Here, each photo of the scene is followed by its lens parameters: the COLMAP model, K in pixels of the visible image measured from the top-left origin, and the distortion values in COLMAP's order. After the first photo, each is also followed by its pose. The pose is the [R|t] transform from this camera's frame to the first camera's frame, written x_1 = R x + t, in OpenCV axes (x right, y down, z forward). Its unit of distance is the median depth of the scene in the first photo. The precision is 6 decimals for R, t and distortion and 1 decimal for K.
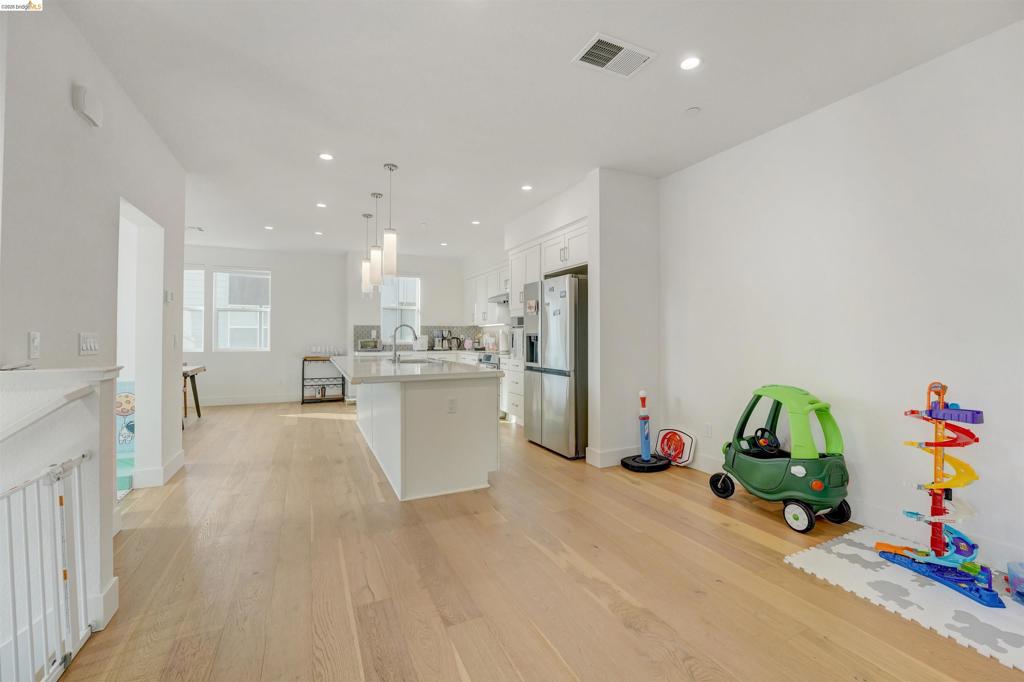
lens RADIAL K [[419.0, 0, 506.0], [0, 419.0, 338.5], [0, 0, 1]] dist [-0.022953, 0.000254]
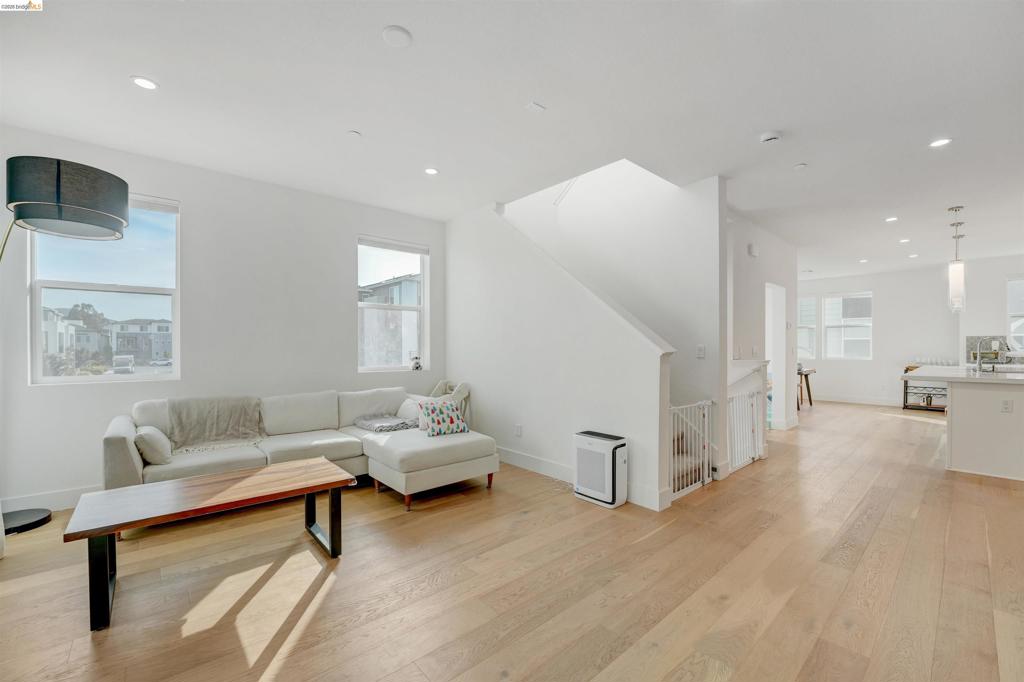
lens RADIAL K [[419.0, 0, 506.0], [0, 419.0, 338.5], [0, 0, 1]] dist [-0.022953, 0.000254]
pose [[0.276990, -0.019097, -0.960683, 0.461257], [-0.005534, 0.999754, -0.021469, 0.000249], [0.960857, 0.011263, 0.276817, -0.548110]]
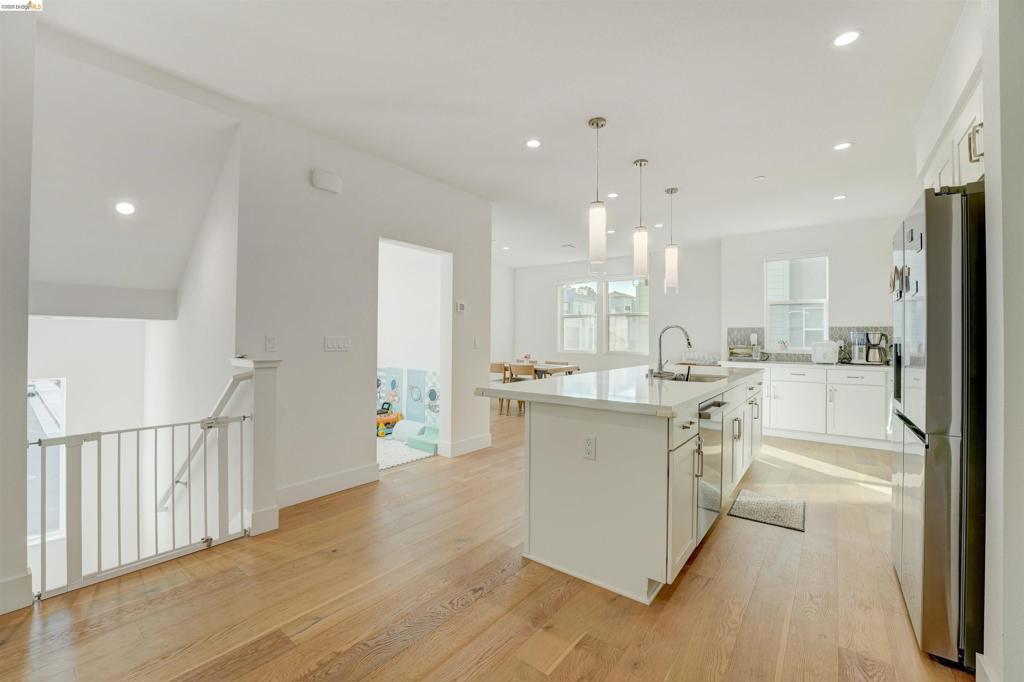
lens RADIAL K [[419.0, 0, 506.0], [0, 419.0, 338.5], [0, 0, 1]] dist [-0.022953, 0.000254]
pose [[0.446496, 0.003386, -0.894779, 0.308147], [-0.014125, 0.999895, -0.003264, -0.004091], [0.894674, 0.014096, 0.446497, 0.463614]]
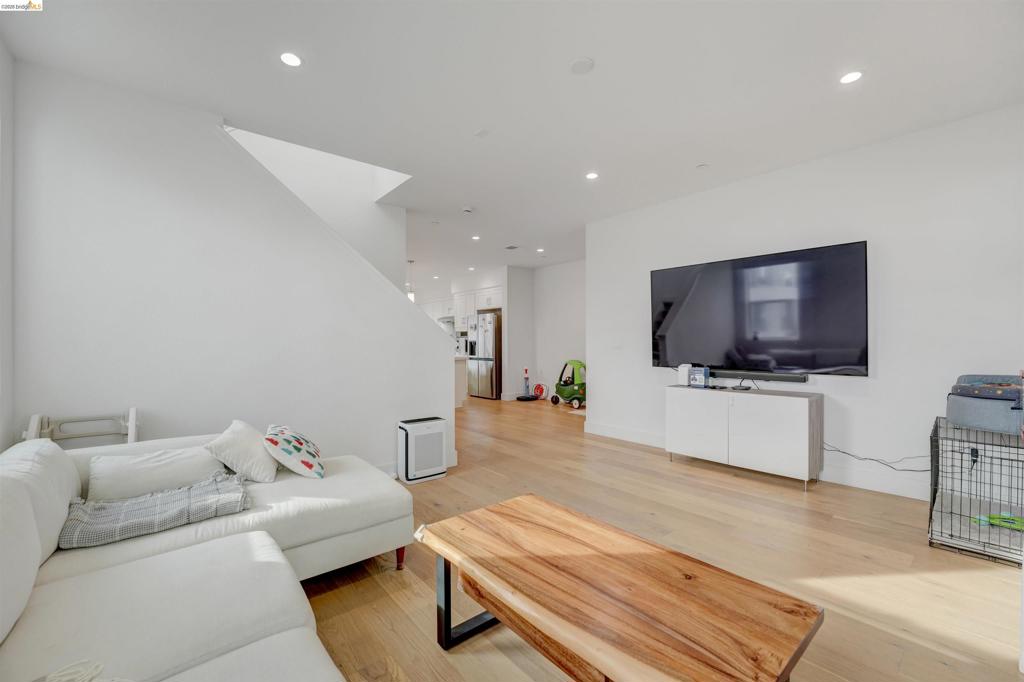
lens RADIAL K [[419.0, 0, 506.0], [0, 419.0, 338.5], [0, 0, 1]] dist [-0.022953, 0.000254]
pose [[0.967200, 0.000183, 0.254018, -0.324431], [0.002888, 0.999927, -0.011716, 0.001587], [-0.254001, 0.012065, 0.967129, -1.073947]]
